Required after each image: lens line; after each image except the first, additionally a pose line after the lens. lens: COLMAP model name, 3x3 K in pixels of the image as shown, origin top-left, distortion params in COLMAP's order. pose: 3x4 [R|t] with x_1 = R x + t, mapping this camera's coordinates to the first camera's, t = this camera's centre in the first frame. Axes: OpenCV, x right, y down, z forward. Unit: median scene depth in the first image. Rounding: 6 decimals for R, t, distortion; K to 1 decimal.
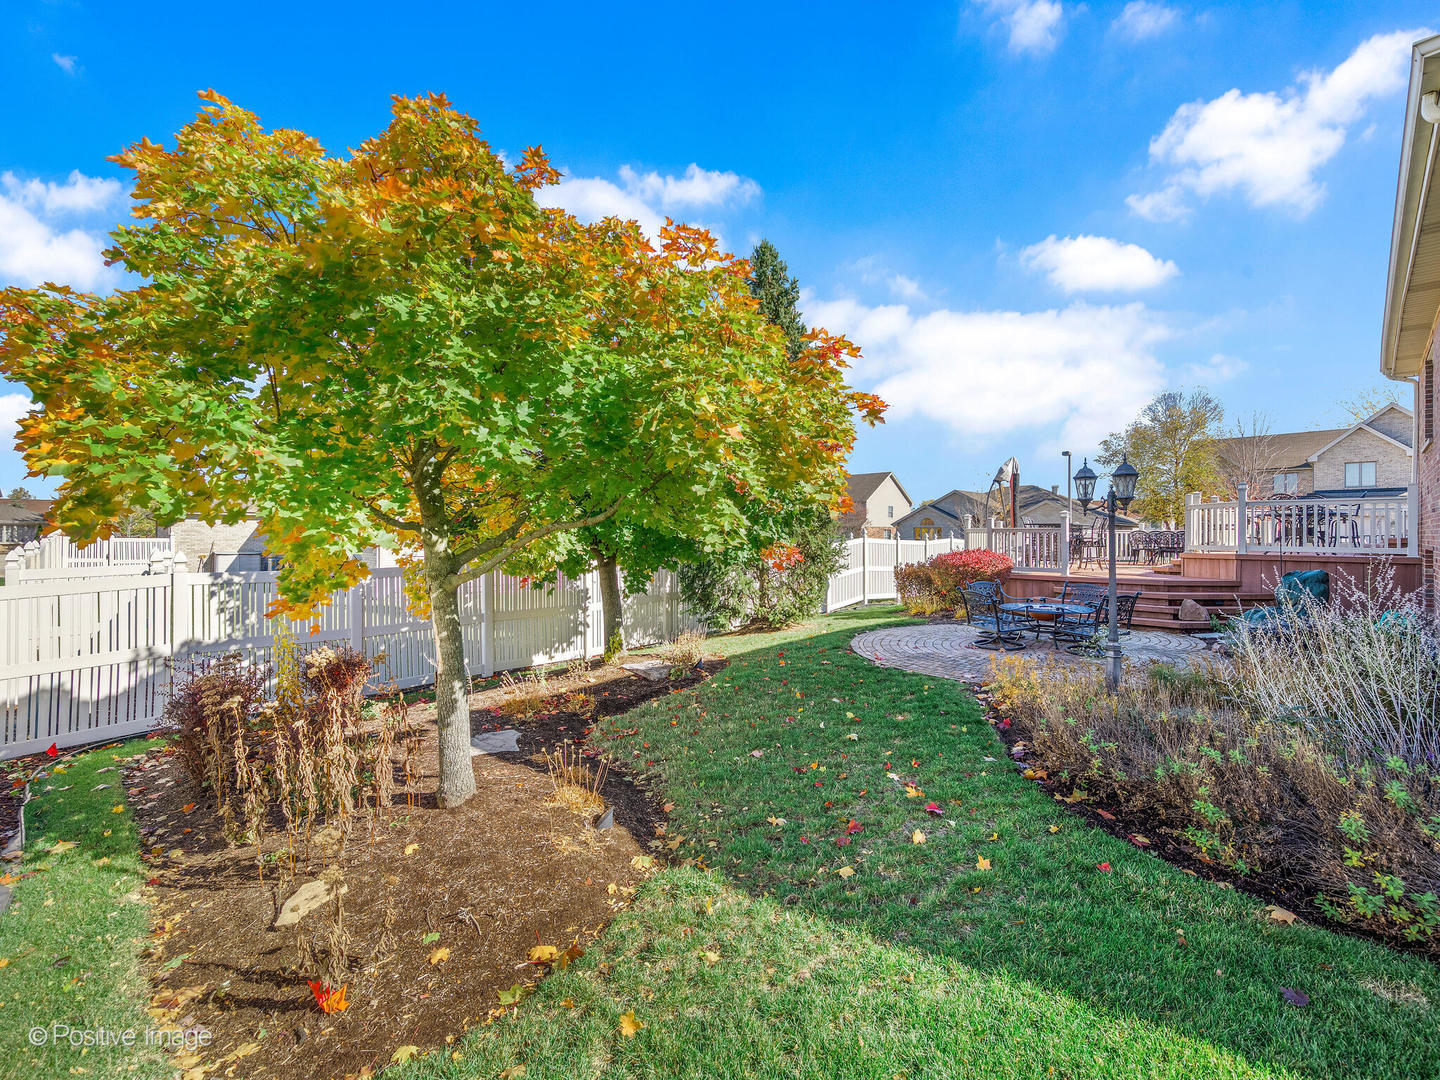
lens RADIAL K [[638.2, 0, 721.7], [0, 638.2, 537.3], [0, 0, 1]] dist [-0.003261, -0.000607]
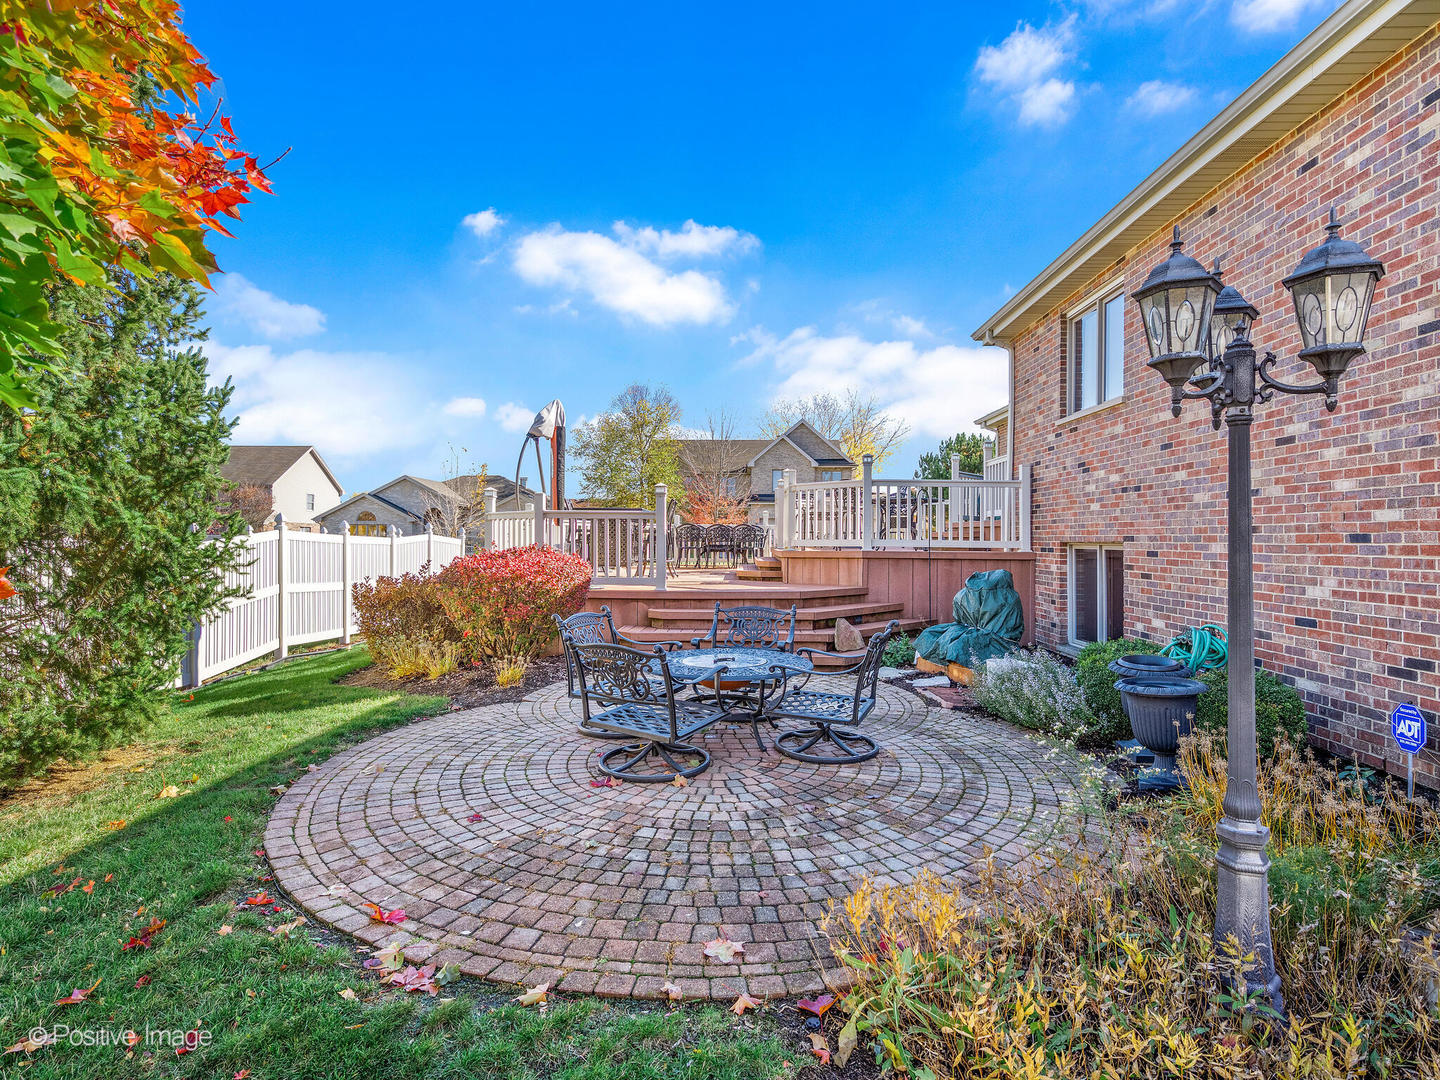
lens RADIAL K [[734.6, 0, 716.0], [0, 734.6, 543.5], [0, 0, 1]] dist [-0.004948, -0.000656]
pose [[0.716566, -0.001841, 0.697517, 0.080825], [-0.000451, 0.999995, 0.003103, 0.013155], [-0.697519, -0.002538, 0.716561, 0.434933]]
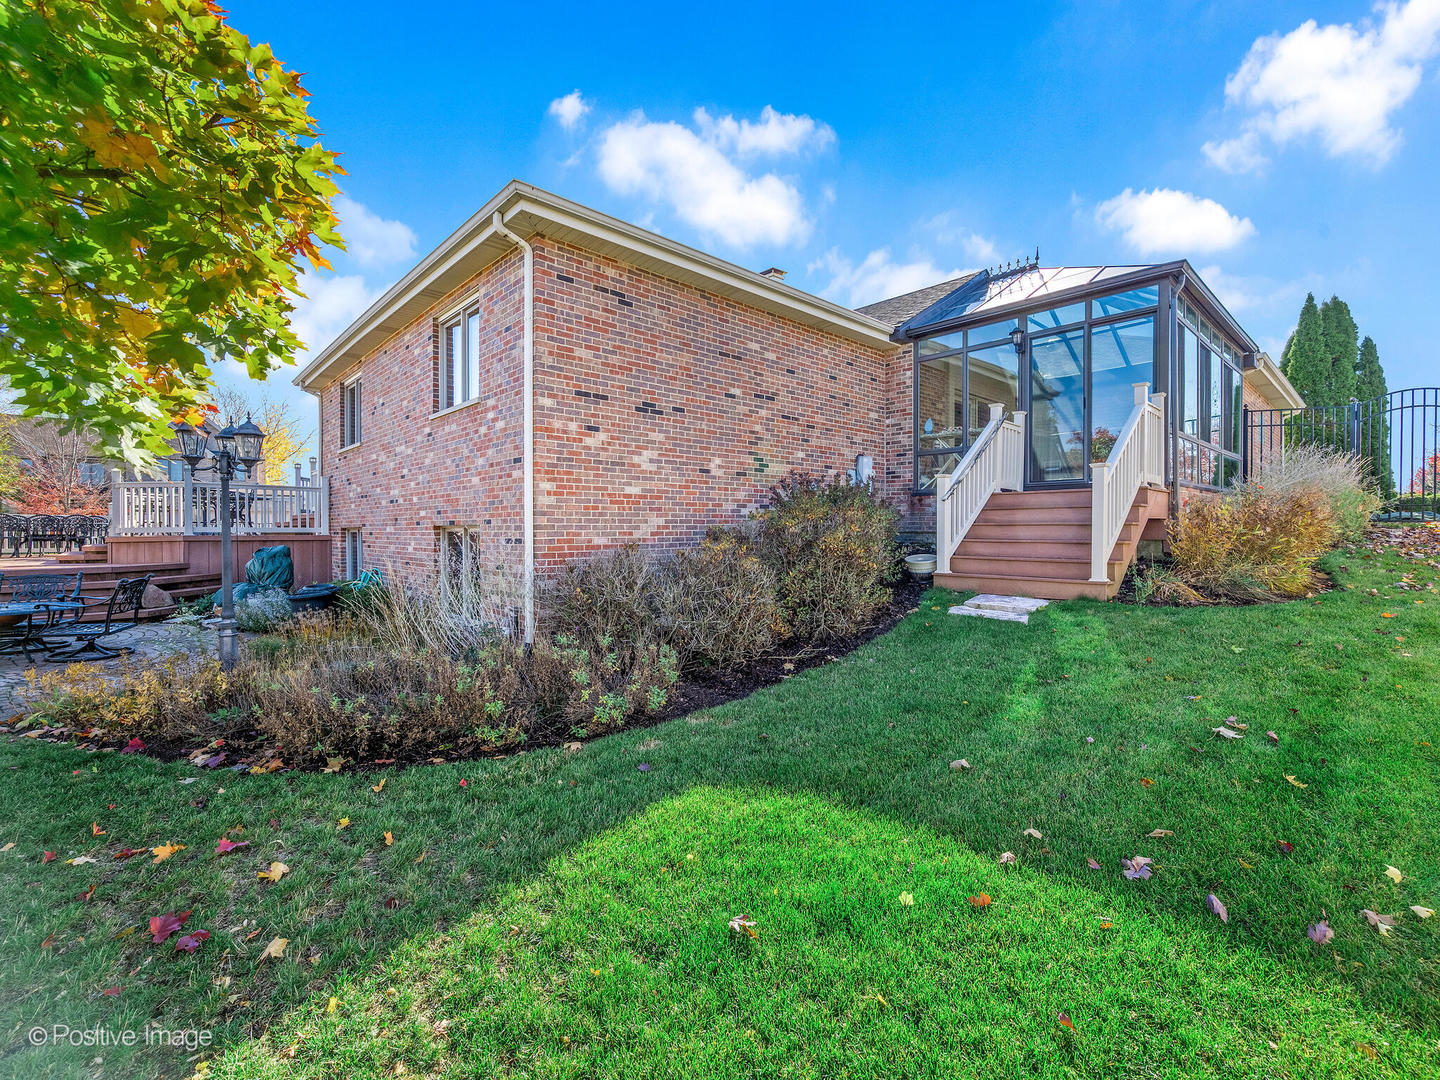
lens RADIAL K [[638.2, 0, 729.8], [0, 638.2, 532.6], [0, 0, 1]] dist [-0.003261, -0.000607]
pose [[0.021326, -0.005917, 0.999755, -0.123265], [0.007986, 0.999952, 0.005748, 0.019752], [-0.999741, 0.007862, 0.021372, 0.126900]]
